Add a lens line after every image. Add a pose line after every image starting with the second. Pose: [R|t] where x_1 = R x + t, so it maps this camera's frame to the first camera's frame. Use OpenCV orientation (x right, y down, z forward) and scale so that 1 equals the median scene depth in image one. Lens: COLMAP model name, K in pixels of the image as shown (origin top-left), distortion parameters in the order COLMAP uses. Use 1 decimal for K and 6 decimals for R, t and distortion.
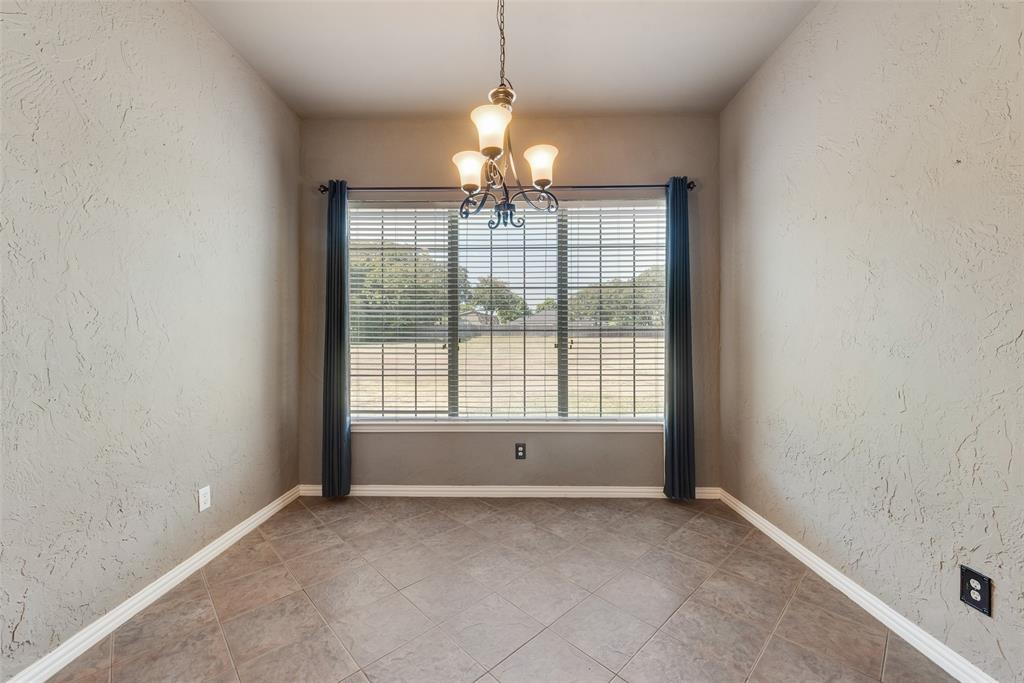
lens RADIAL K [[394.7, 0, 507.4], [0, 394.7, 344.0], [0, 0, 1]] dist [0.011473, 0.000026]
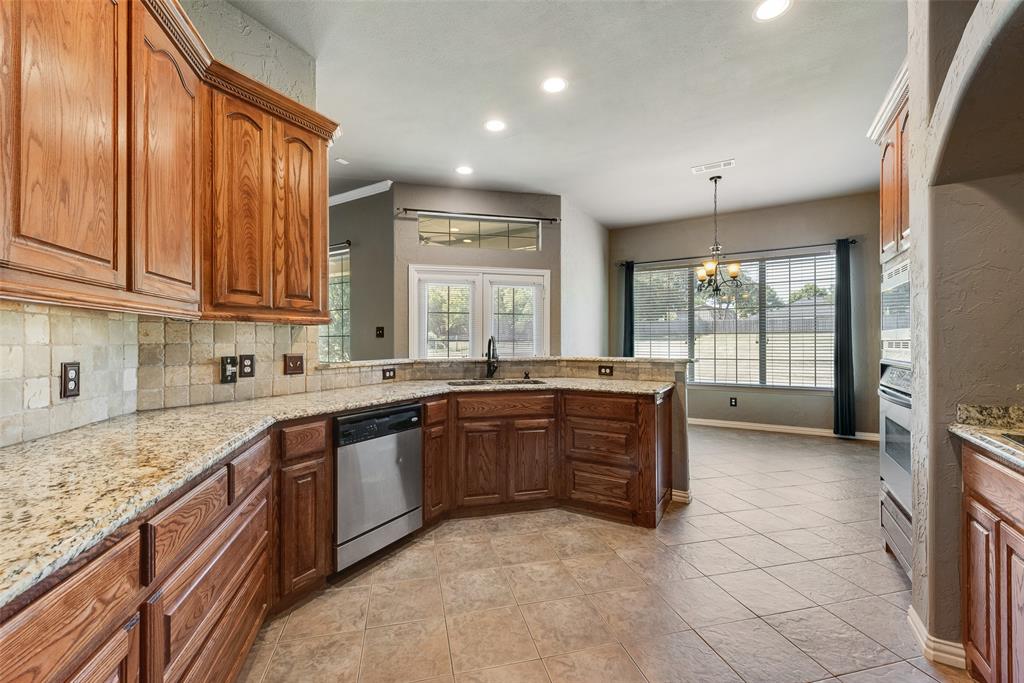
lens RADIAL K [[448.1, 0, 512.0], [0, 448.1, 341.5], [0, 0, 1]] dist [0.017337, -0.000062]
pose [[0.881298, -0.005849, -0.472525, 0.112034], [0.006755, 0.999977, 0.000220, -0.005470], [0.472513, -0.003386, 0.881317, -1.220630]]
